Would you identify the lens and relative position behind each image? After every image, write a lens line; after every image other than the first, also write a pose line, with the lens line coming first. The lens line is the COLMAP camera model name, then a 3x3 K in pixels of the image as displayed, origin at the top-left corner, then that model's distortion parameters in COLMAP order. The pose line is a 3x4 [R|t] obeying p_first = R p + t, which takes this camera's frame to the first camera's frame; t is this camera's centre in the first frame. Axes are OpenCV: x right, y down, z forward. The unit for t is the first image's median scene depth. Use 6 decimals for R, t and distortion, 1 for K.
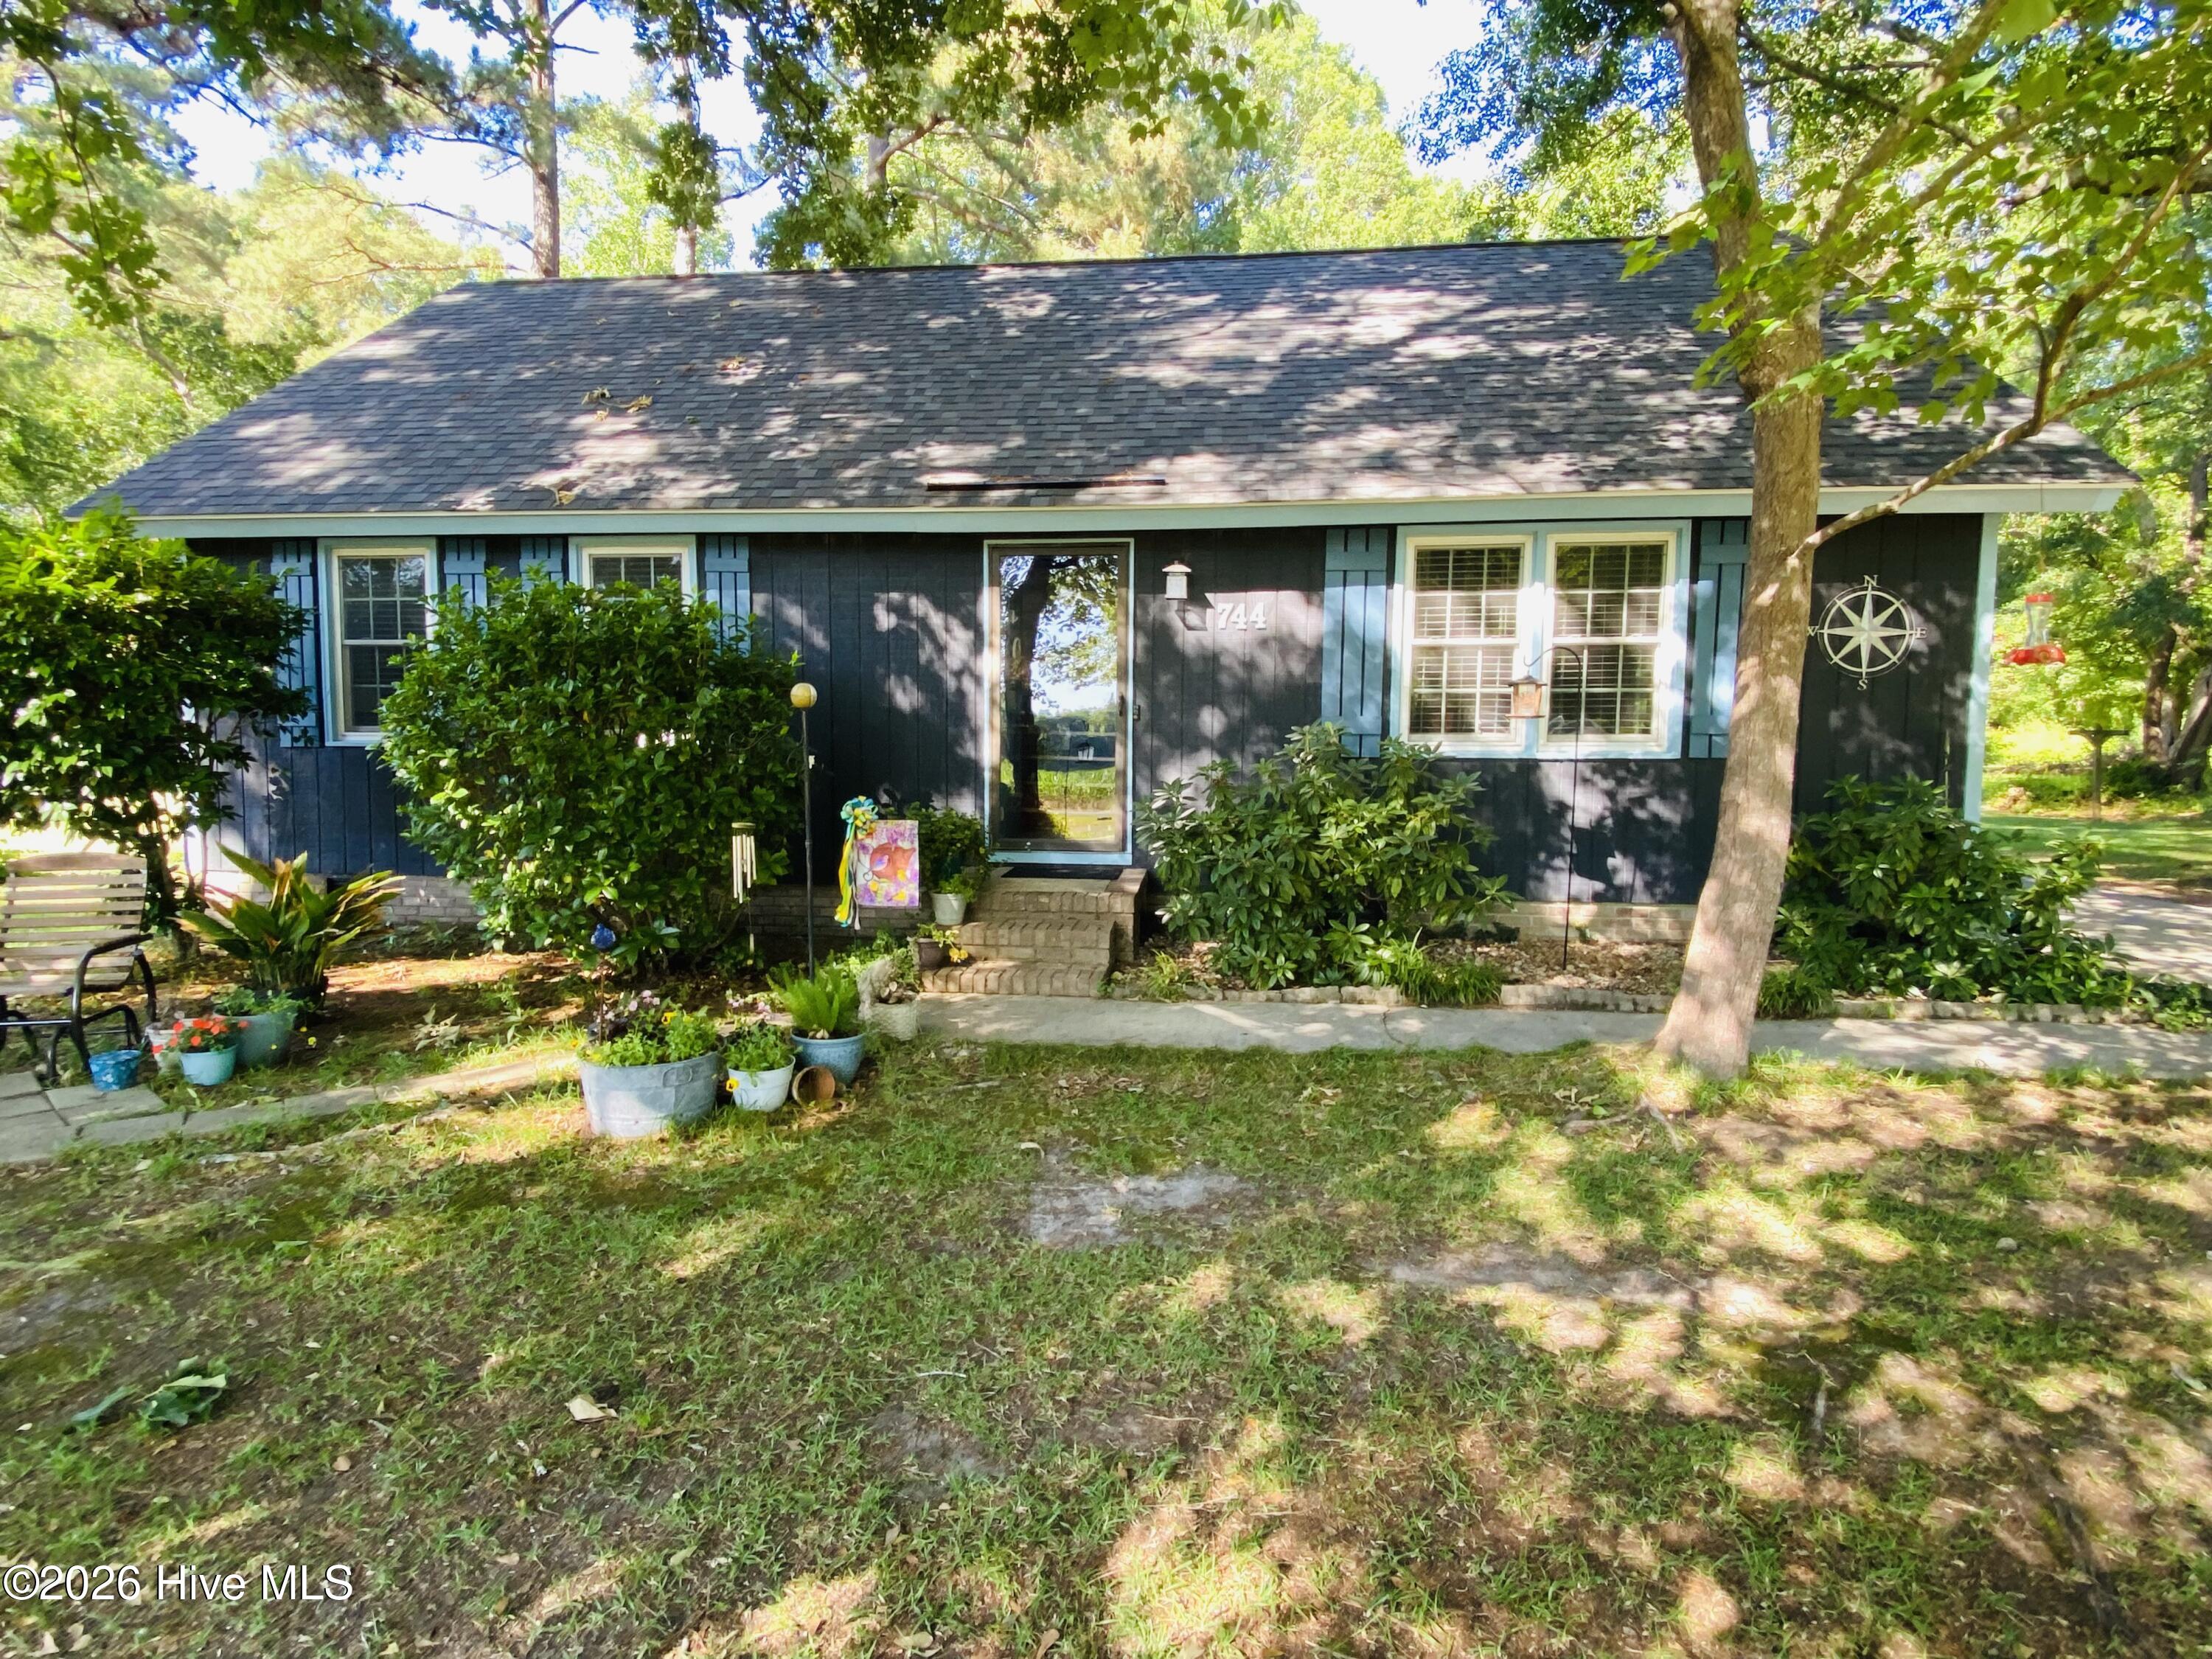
lens RADIAL K [[1308.9, 0, 1106.0], [0, 1308.9, 829.5], [0, 0, 1]] dist [0.032453, -0.044082]
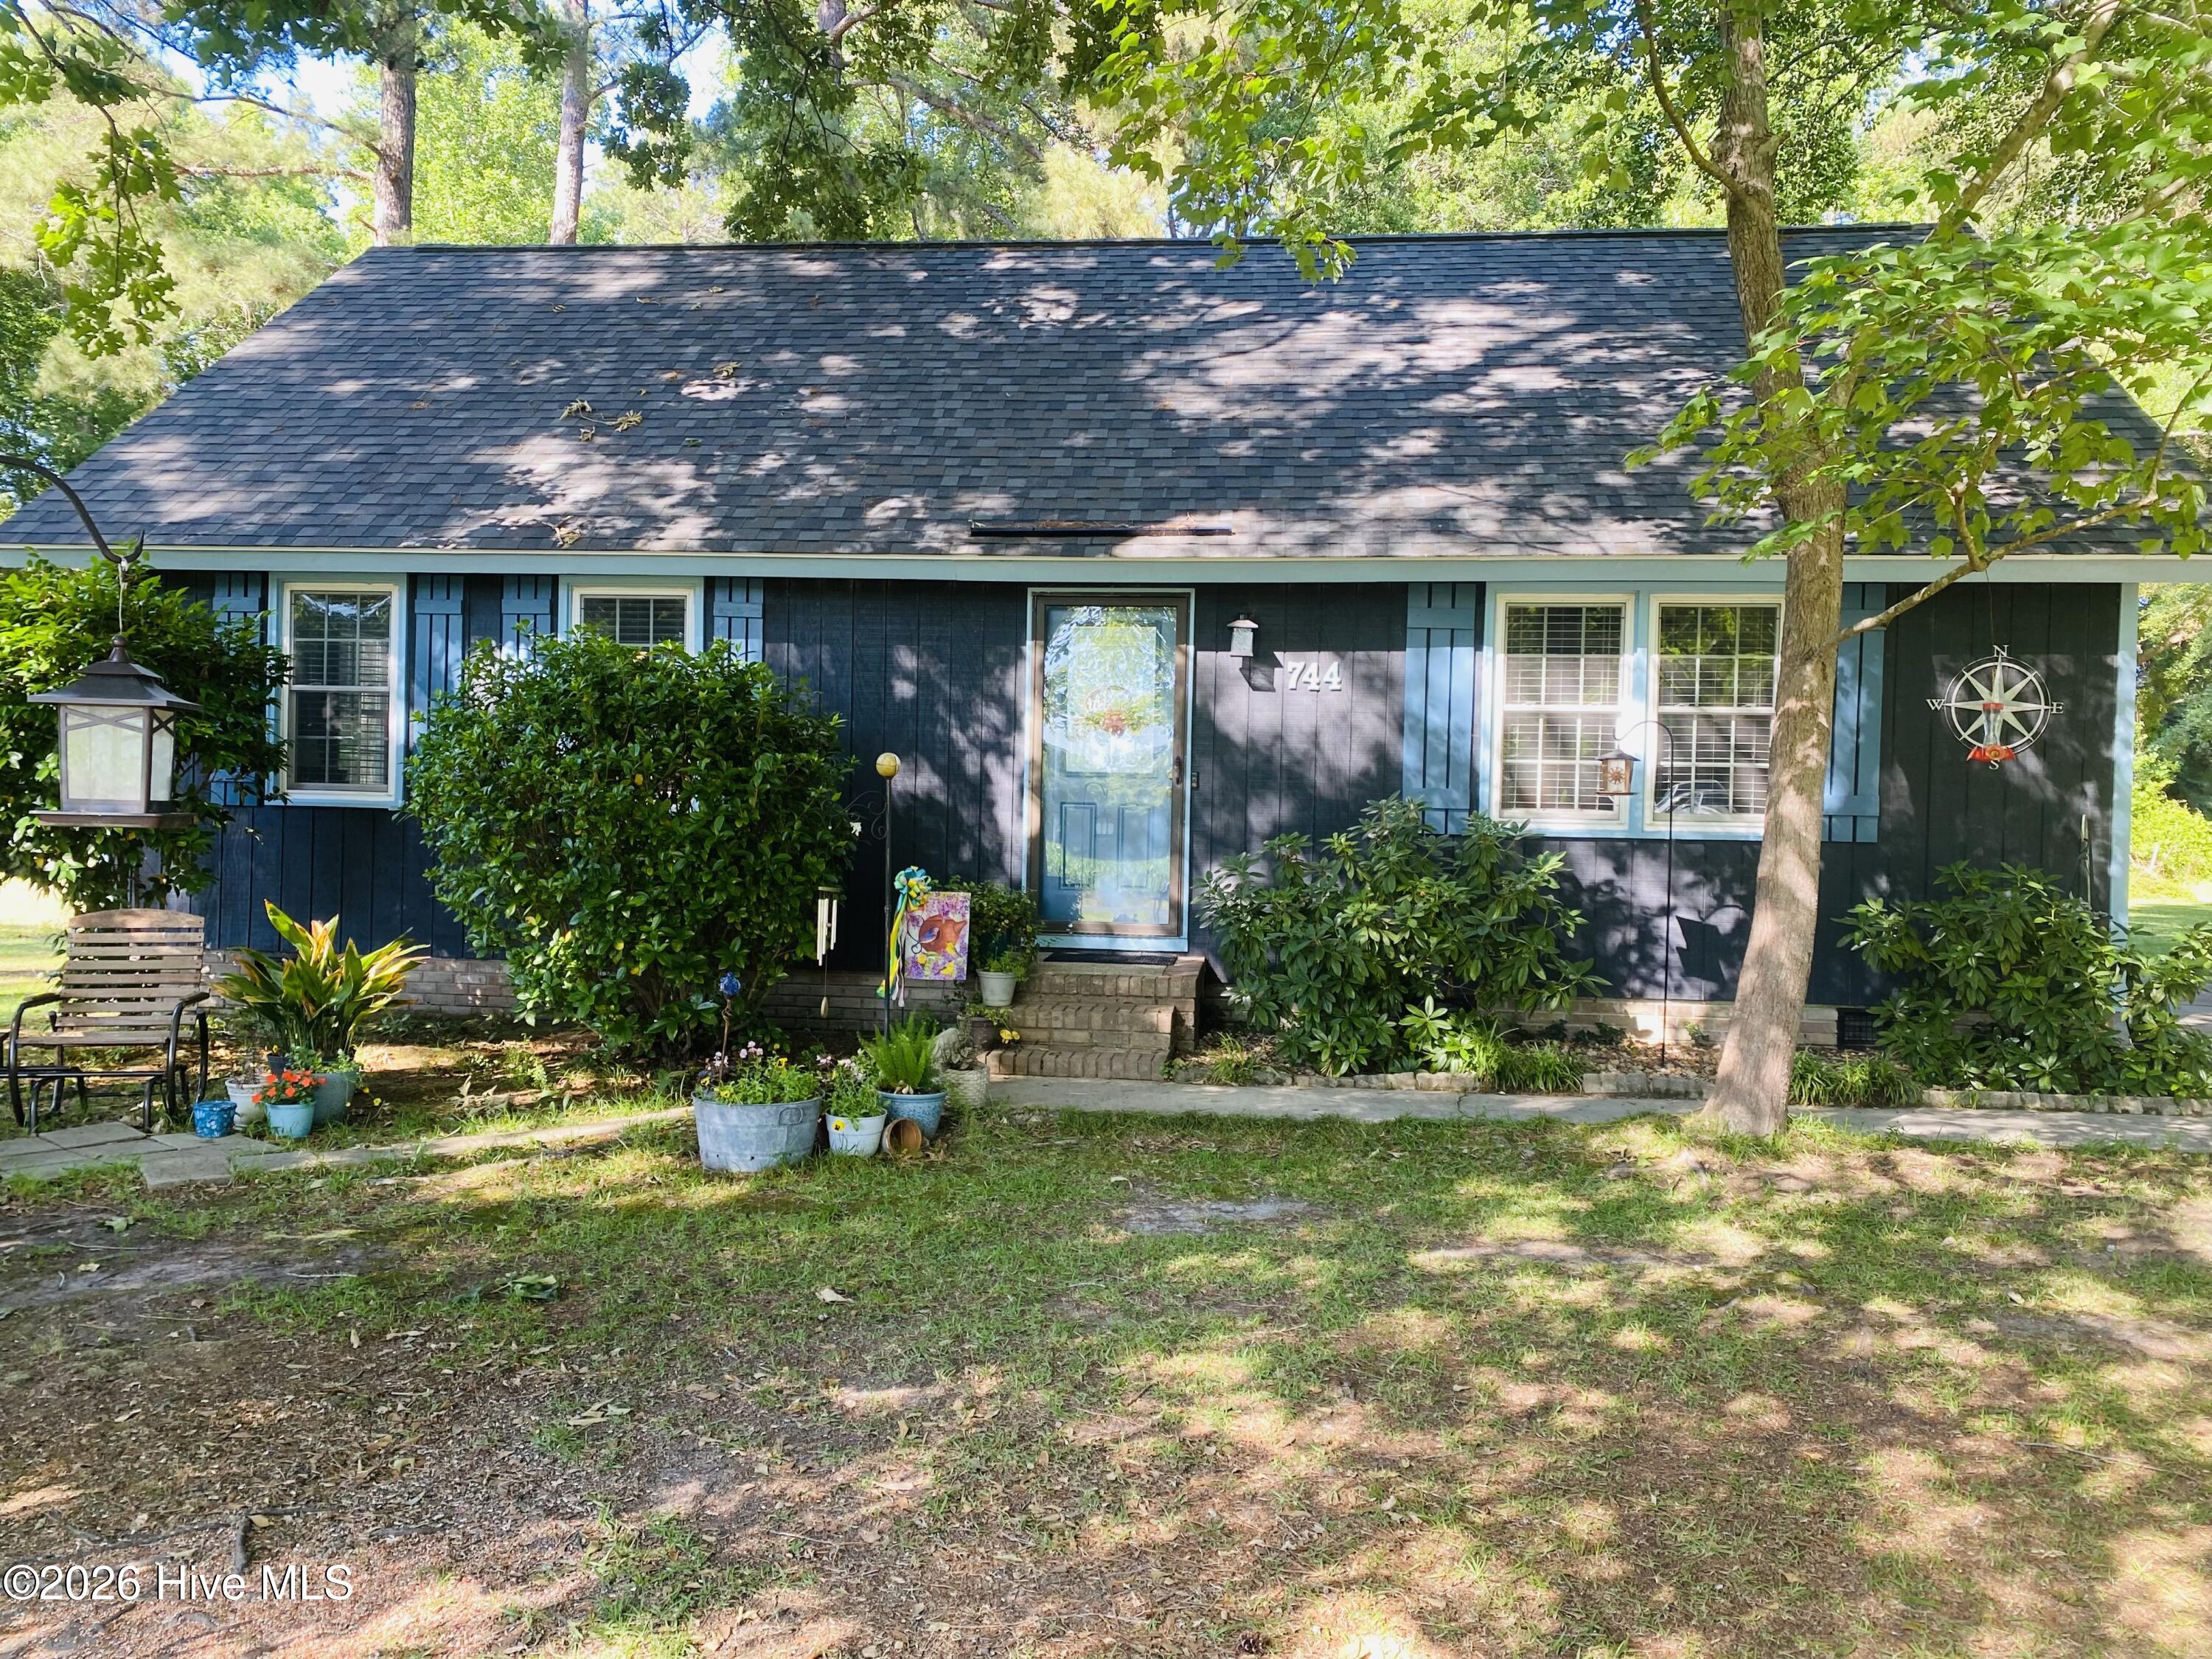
lens RADIAL K [[1668.3, 0, 1090.5], [0, 1668.3, 827.9], [0, 0, 1]] dist [0.079144, -0.140858]
pose [[0.999473, 0.015419, -0.028577, -0.023089], [-0.017023, 0.998241, -0.056785, 0.013285], [0.027652, 0.057241, 0.997977, -0.209657]]
